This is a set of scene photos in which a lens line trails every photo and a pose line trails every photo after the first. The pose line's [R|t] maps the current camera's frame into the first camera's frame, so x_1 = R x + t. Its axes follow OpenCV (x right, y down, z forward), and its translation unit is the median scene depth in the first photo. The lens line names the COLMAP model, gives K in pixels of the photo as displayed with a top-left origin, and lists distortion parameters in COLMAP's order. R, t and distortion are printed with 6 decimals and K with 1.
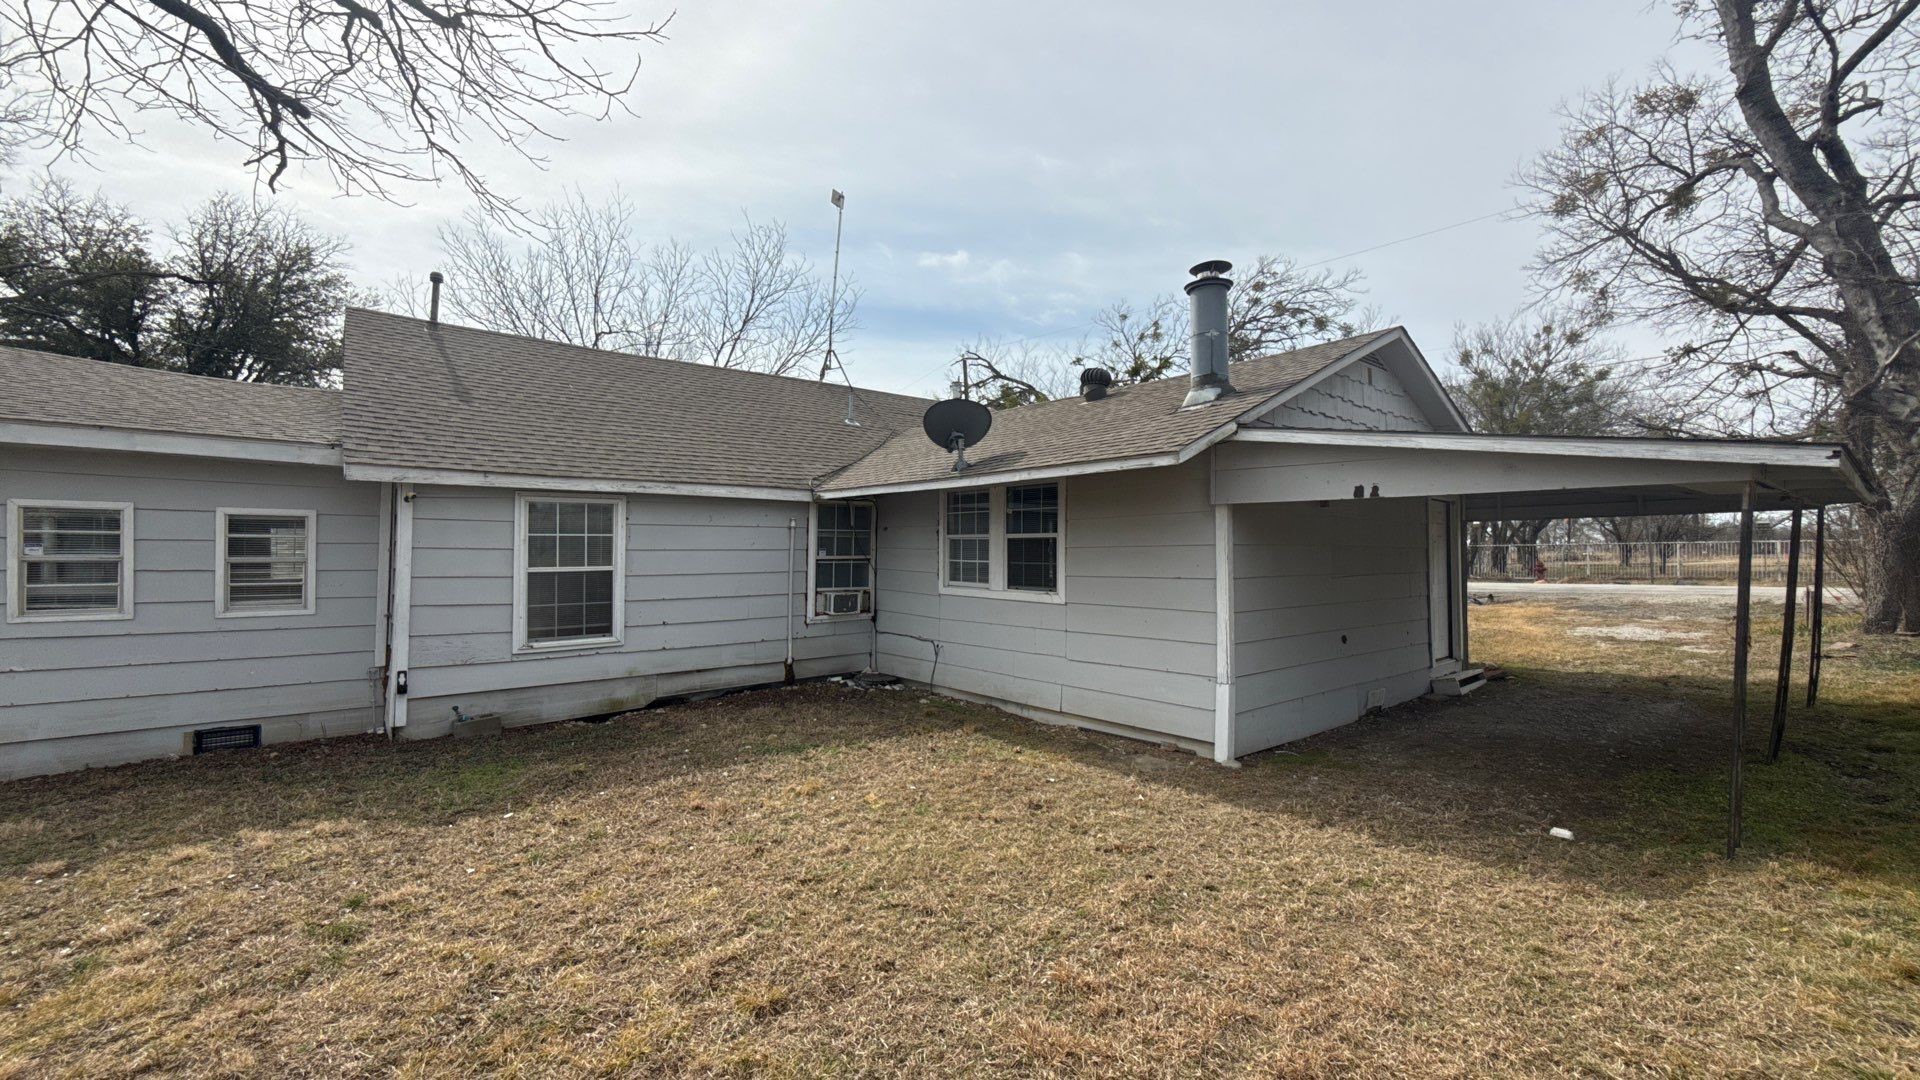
lens RADIAL K [[766.6, 0, 962.1], [0, 766.6, 541.4], [0, 0, 1]] dist [-0.000405, 0.000481]
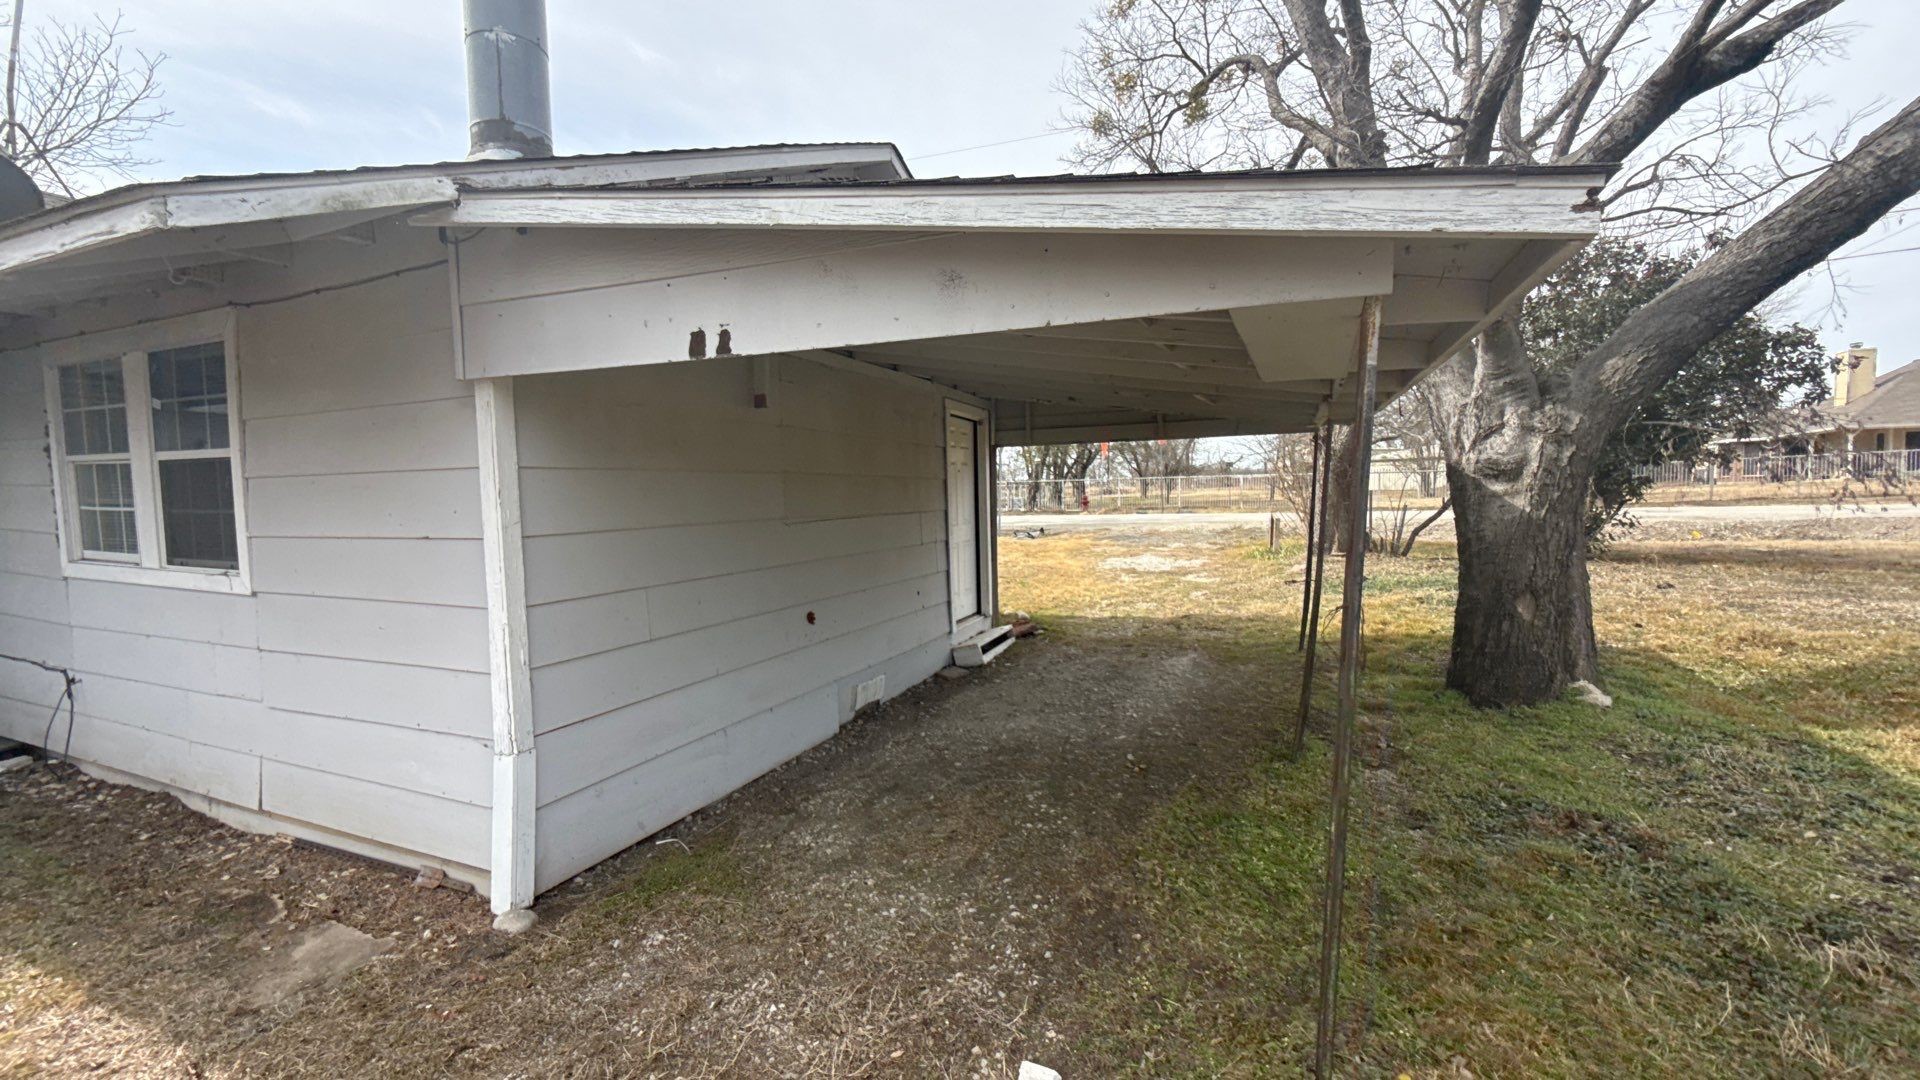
lens RADIAL K [[766.6, 0, 962.0], [0, 766.6, 544.4], [0, 0, 1]] dist [-0.000405, 0.000481]
pose [[0.886597, -0.043529, 0.460490, 0.248898], [0.005044, 0.996413, 0.084478, 0.008886], [-0.462515, -0.072575, 0.883636, 0.291877]]
